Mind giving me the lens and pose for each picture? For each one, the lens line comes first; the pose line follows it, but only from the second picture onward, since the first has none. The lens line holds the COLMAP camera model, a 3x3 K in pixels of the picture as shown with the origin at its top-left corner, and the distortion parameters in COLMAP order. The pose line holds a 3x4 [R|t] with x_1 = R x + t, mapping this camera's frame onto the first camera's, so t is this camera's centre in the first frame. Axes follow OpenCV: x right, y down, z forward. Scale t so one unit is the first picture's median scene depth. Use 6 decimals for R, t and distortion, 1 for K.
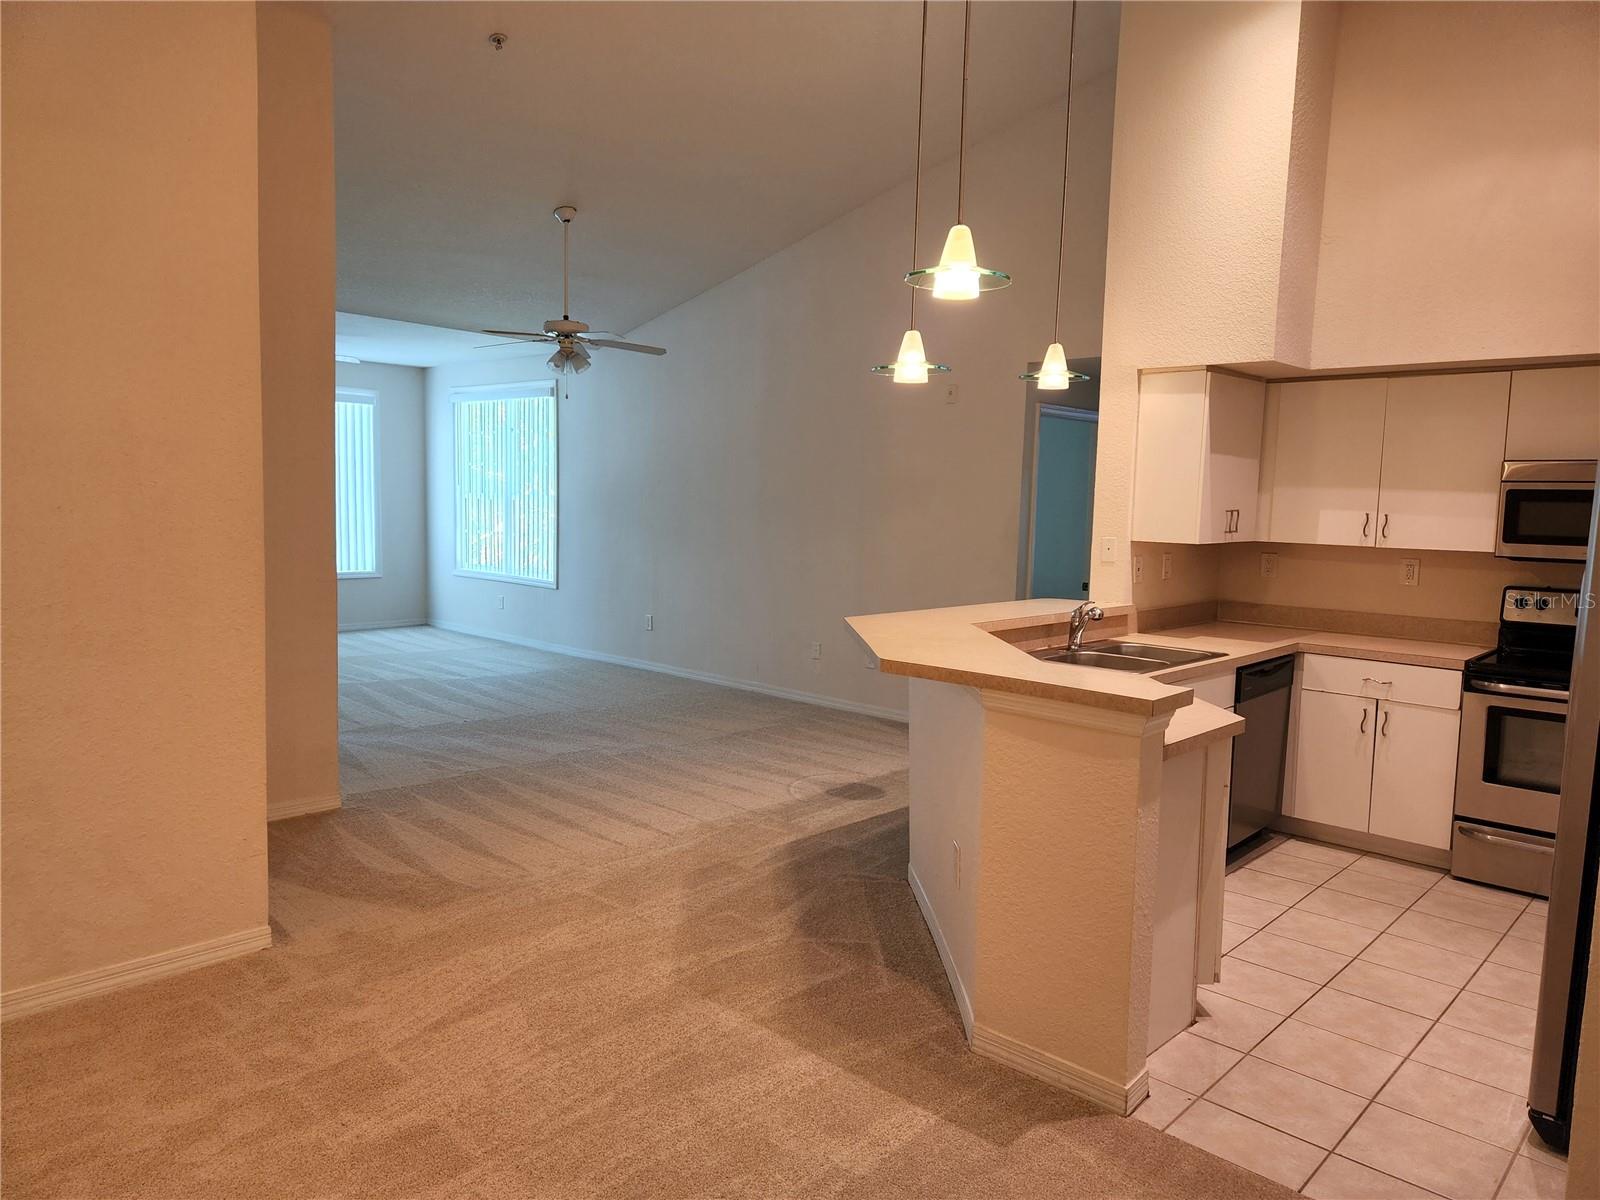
lens RADIAL K [[1065.2, 0, 800.0], [0, 1065.2, 600.0], [0, 0, 1]] dist [0.037391, -0.002647]
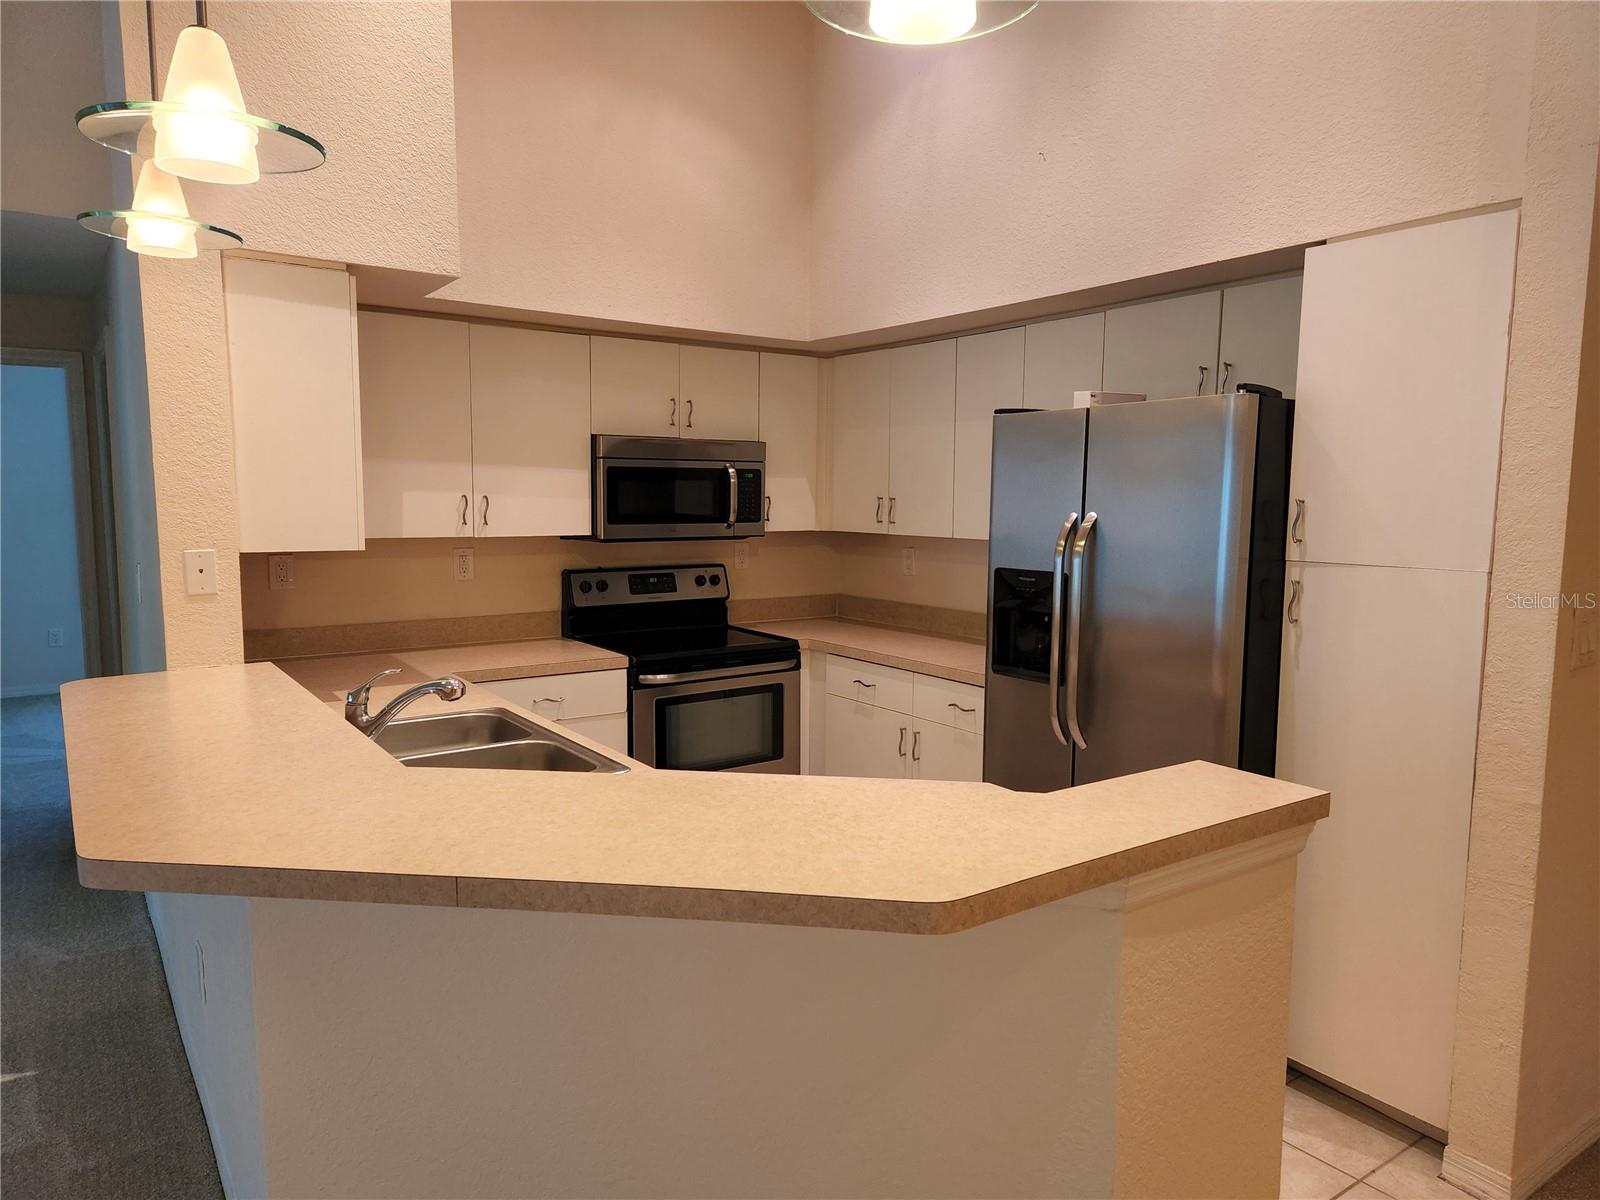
lens RADIAL K [[1065.2, 0, 800.0], [0, 1065.2, 600.0], [0, 0, 1]] dist [0.037391, -0.002647]
pose [[0.191469, -0.125036, 0.973502, -0.204327], [0.092111, 0.989764, 0.109008, -0.069346], [-0.977167, 0.068798, 0.201026, 0.627702]]
